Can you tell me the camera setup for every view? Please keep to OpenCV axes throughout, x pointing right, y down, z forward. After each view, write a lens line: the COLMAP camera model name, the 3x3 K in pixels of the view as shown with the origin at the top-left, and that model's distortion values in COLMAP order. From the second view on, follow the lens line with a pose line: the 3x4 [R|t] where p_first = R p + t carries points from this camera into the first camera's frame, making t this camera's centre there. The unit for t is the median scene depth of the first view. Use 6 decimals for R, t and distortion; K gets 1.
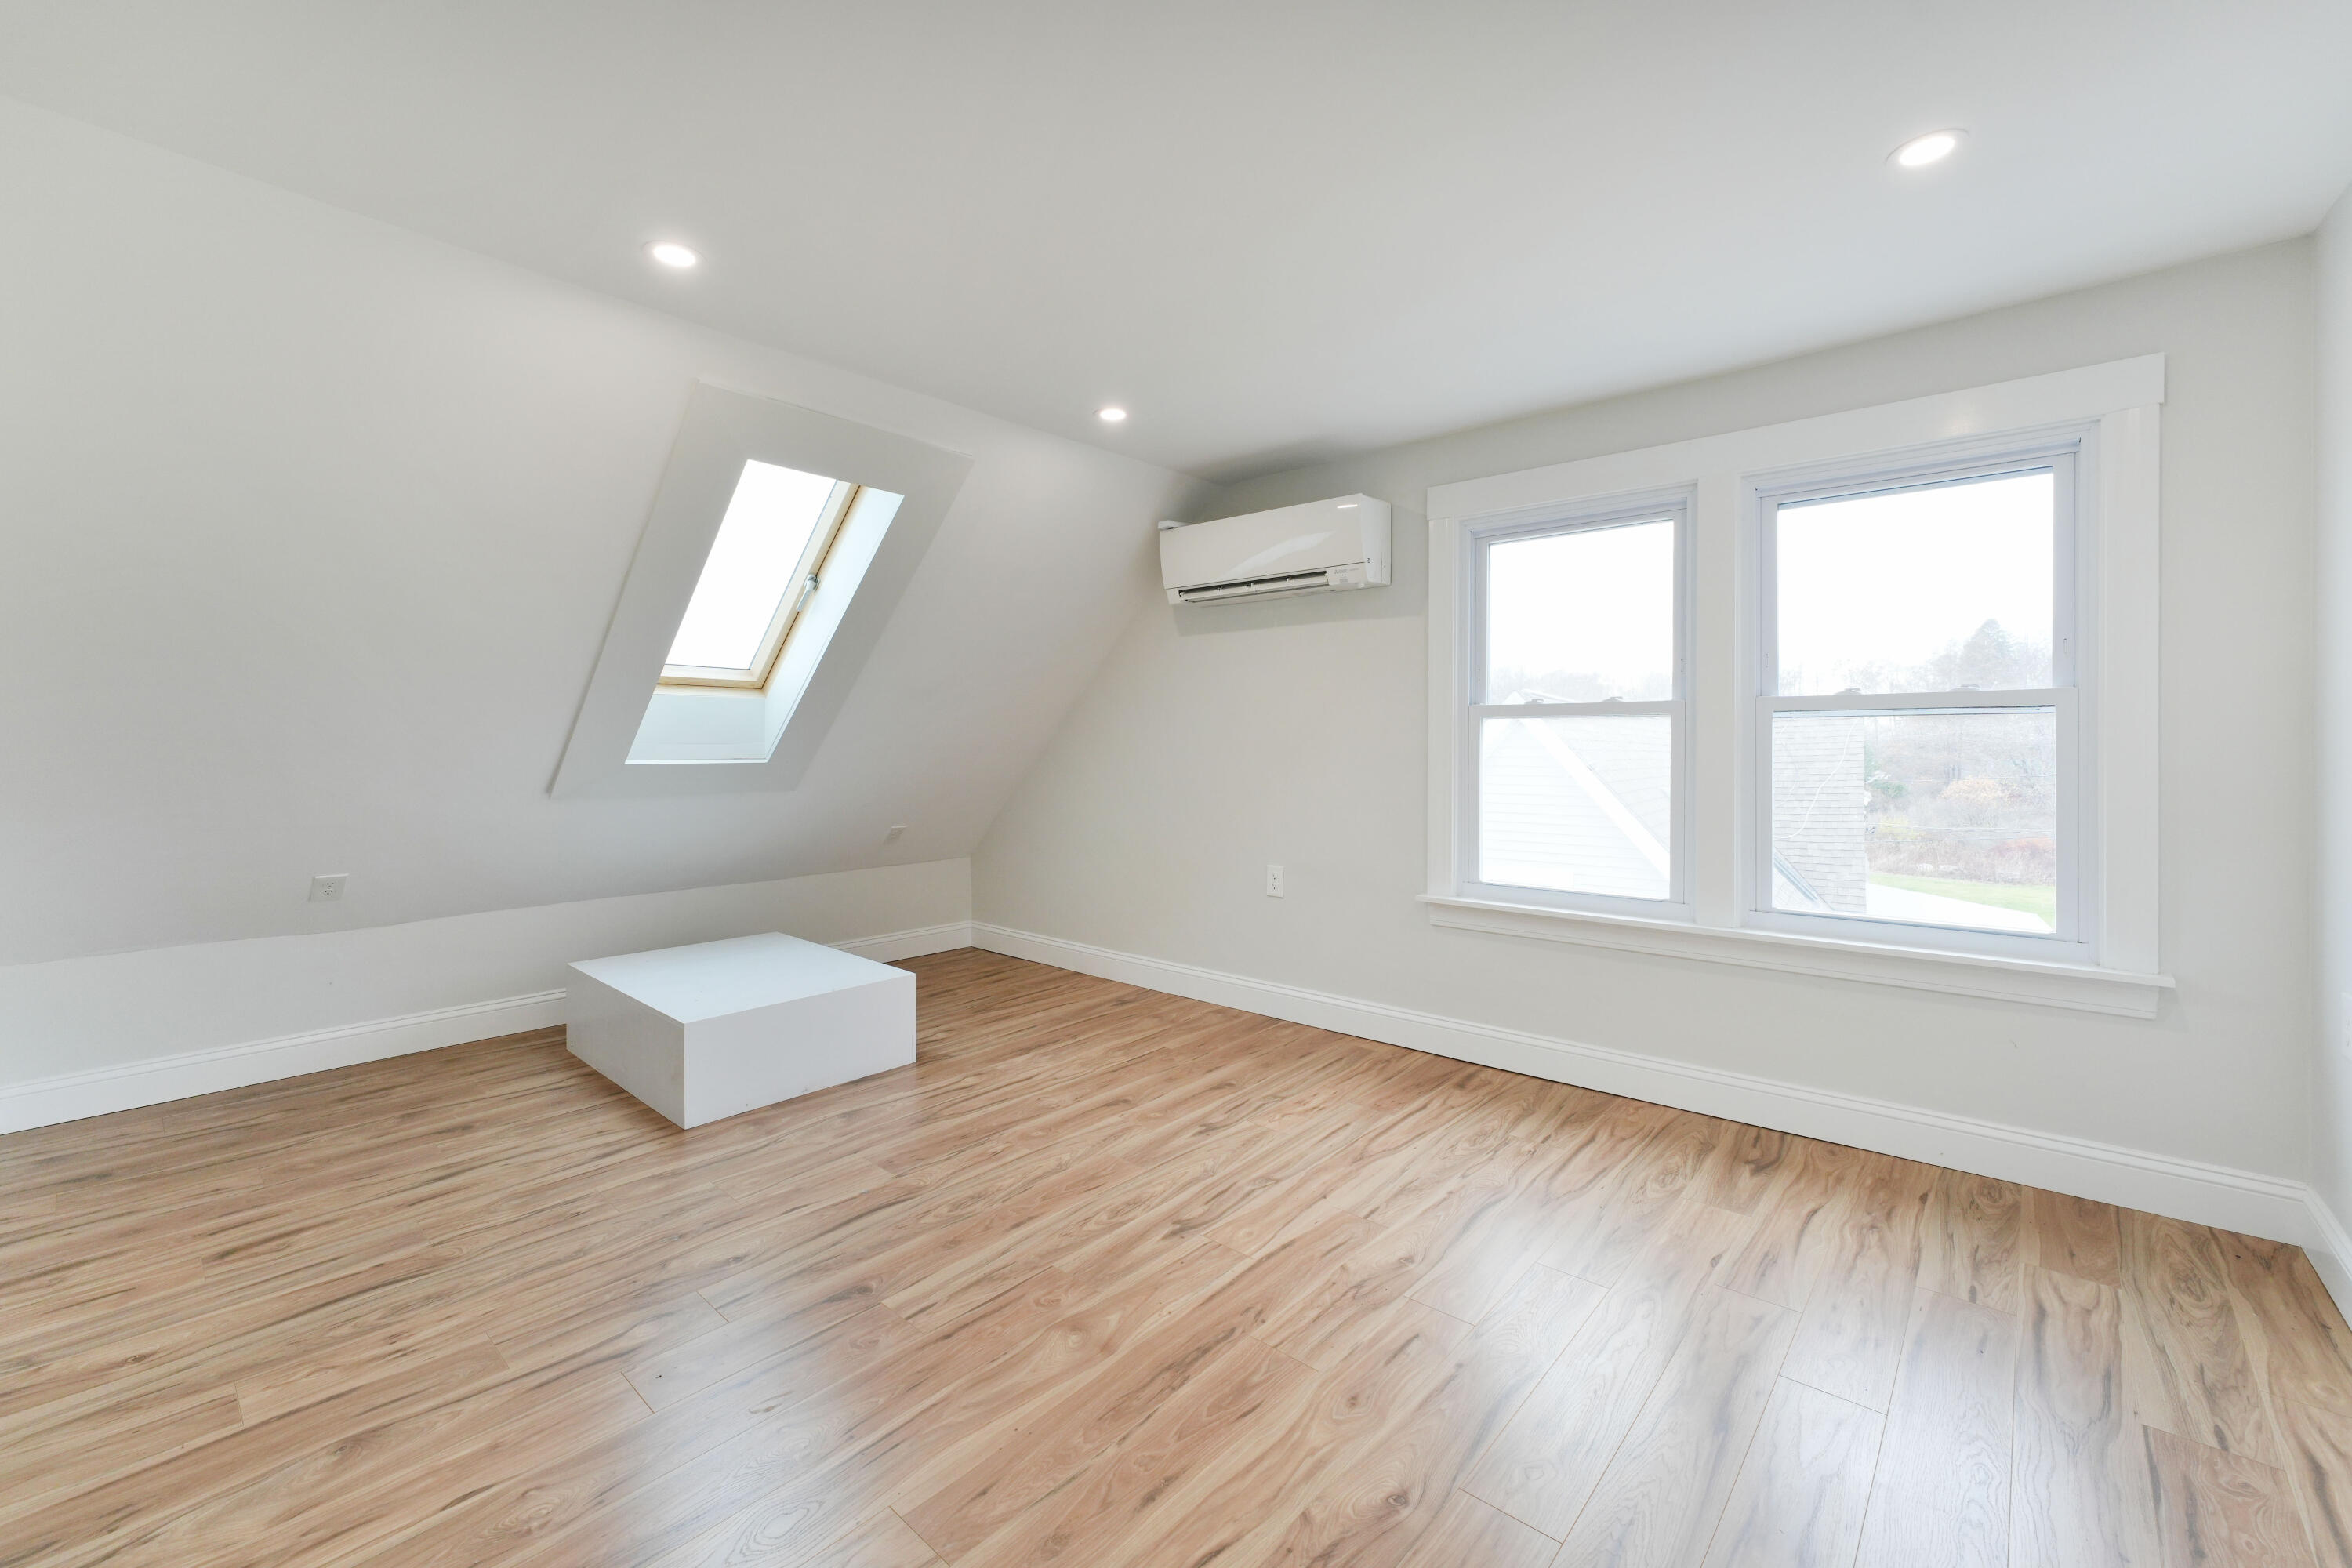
lens RADIAL K [[952.8, 0, 1171.8], [0, 952.8, 769.5], [0, 0, 1]] dist [0.003971, 0.000162]
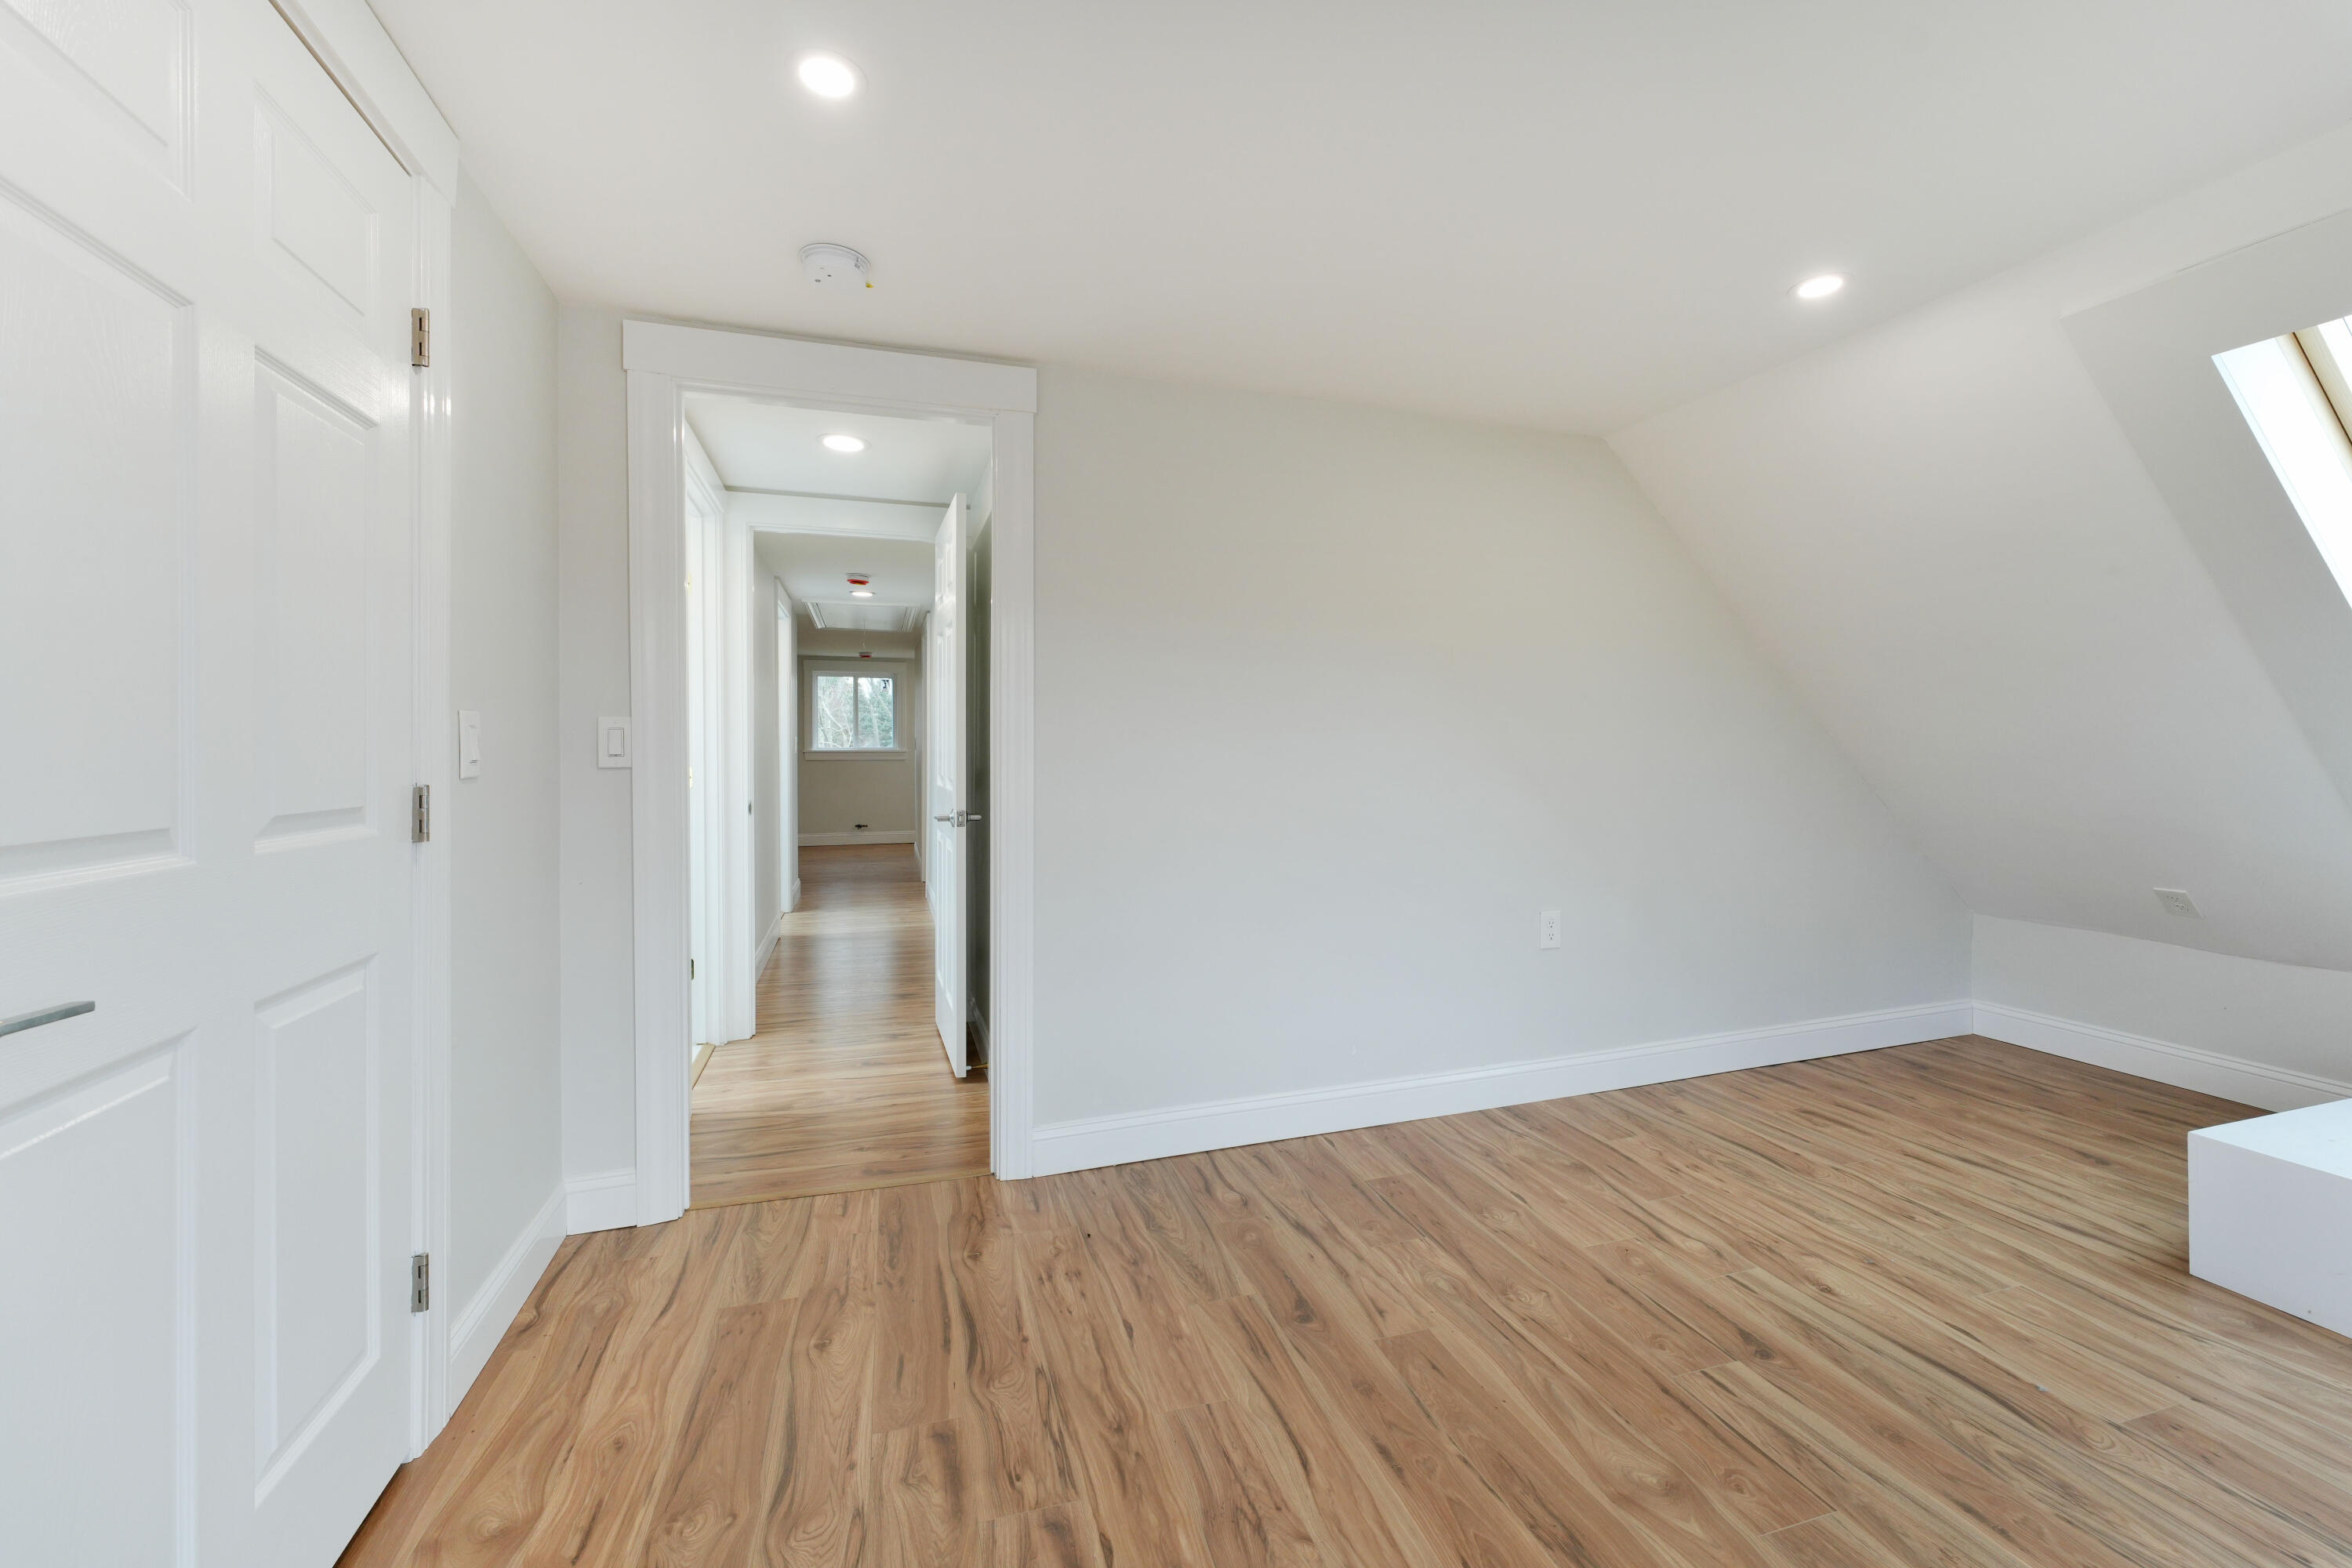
lens RADIAL K [[952.8, 0, 1191.2], [0, 952.8, 773.6], [0, 0, 1]] dist [0.003971, 0.000162]
pose [[-0.507039, 0.023782, -0.861595, 0.660506], [-0.024197, 0.998833, 0.041810, -0.033074], [0.861583, 0.042047, -0.505872, 0.869799]]
